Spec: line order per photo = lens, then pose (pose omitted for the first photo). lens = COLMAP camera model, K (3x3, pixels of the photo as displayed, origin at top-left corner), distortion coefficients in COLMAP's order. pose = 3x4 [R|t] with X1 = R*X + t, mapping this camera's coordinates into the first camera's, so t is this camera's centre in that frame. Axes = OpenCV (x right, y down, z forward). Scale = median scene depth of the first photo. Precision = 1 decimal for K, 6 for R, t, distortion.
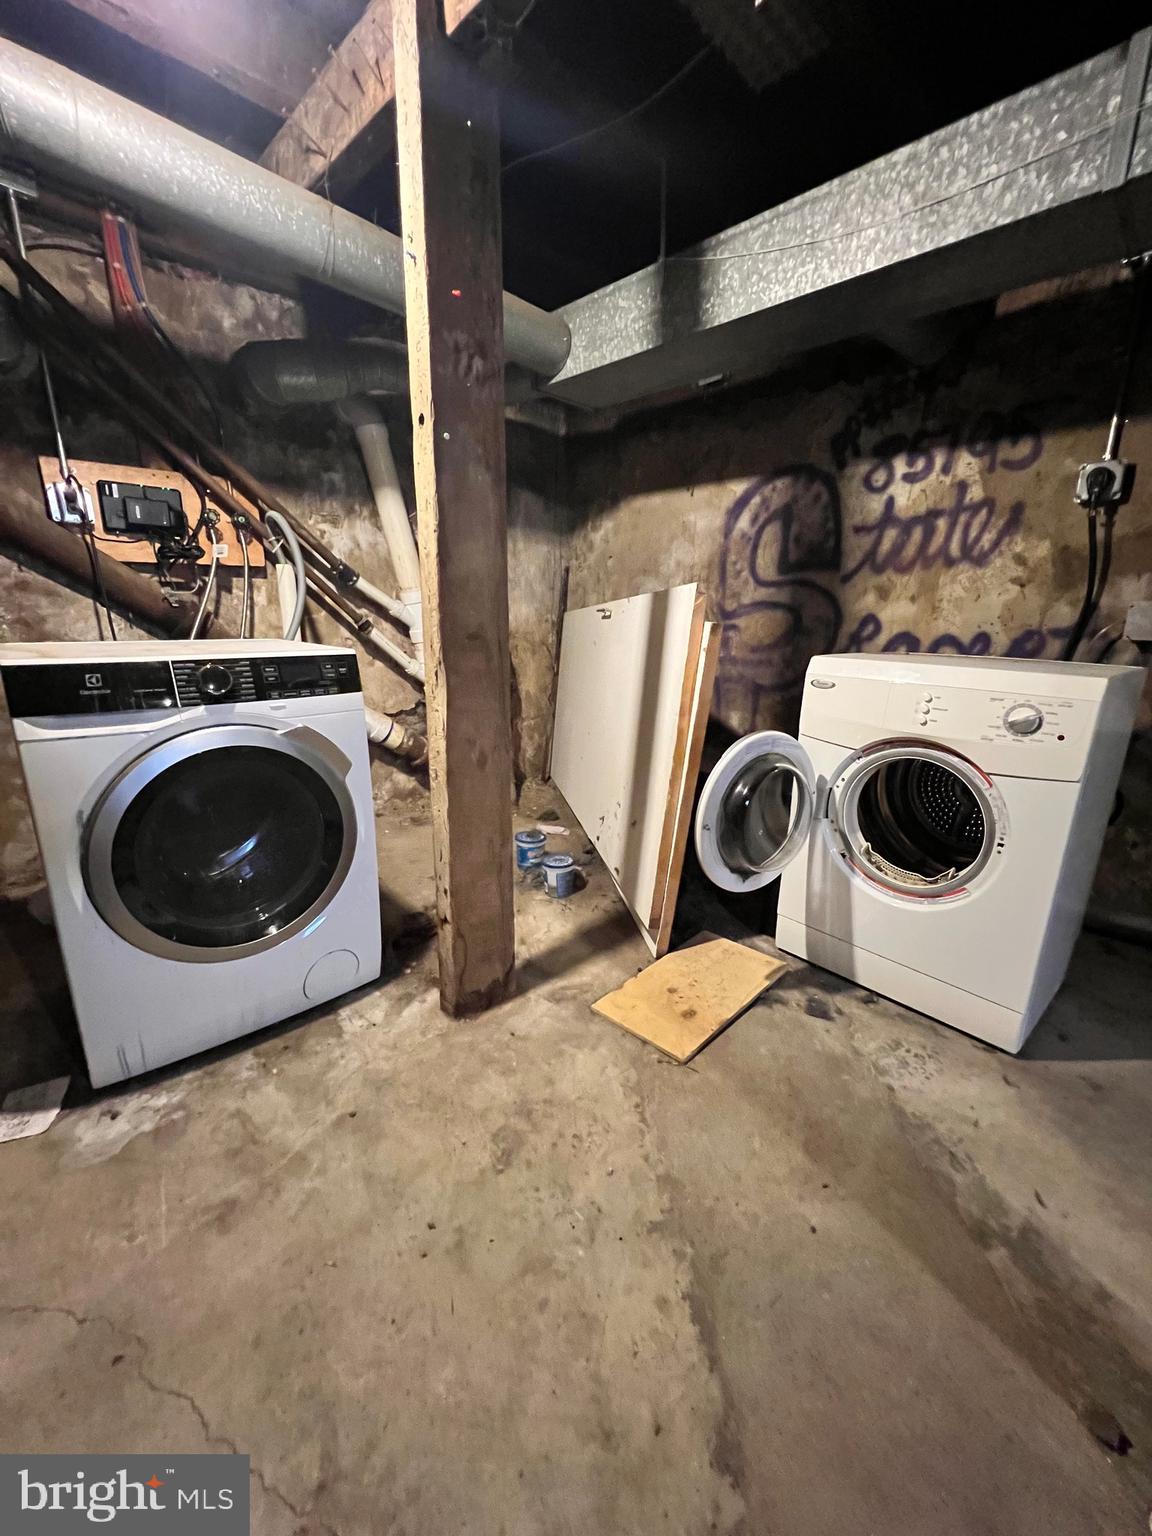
lens RADIAL K [[612.7, 0, 574.8], [0, 612.7, 772.3], [0, 0, 1]] dist [-0.001498, 0.000194]
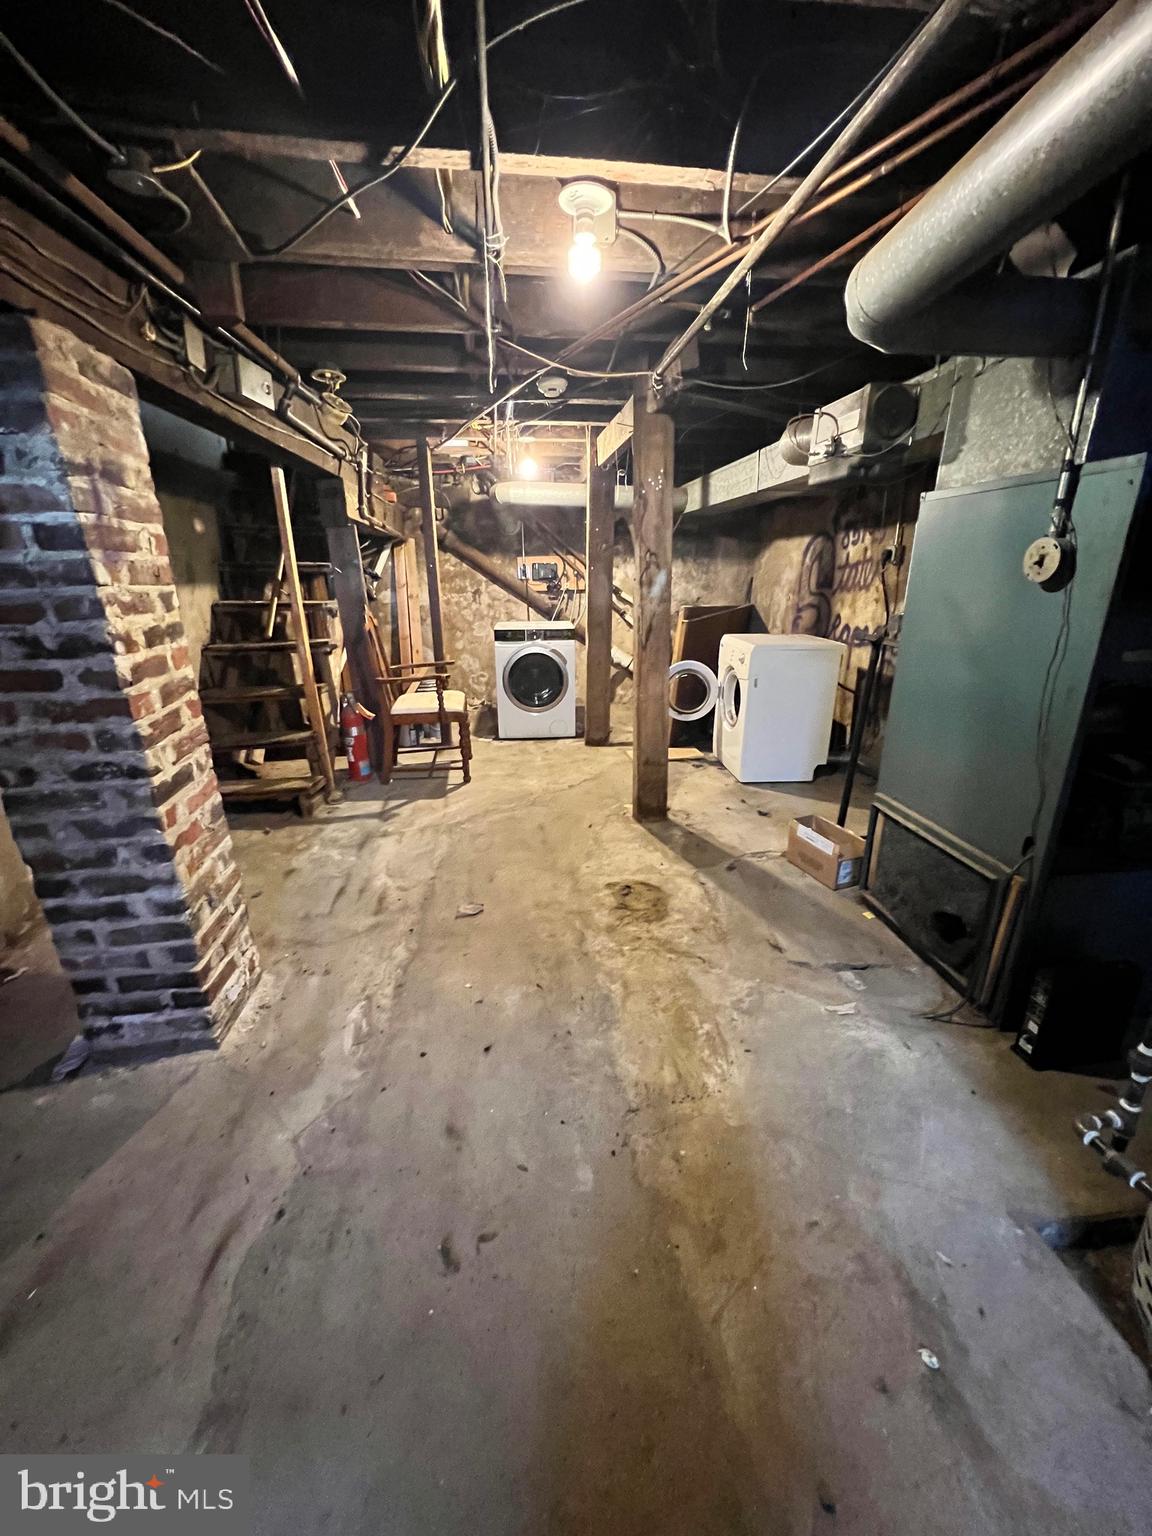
lens RADIAL K [[612.7, 0, 574.8], [0, 612.7, 772.3], [0, 0, 1]] dist [-0.001498, 0.000194]
pose [[0.788433, 0.171435, -0.590749, 1.101077], [-0.138078, 0.985194, 0.101619, 0.150489], [0.599423, 0.001450, 0.800431, -1.044387]]
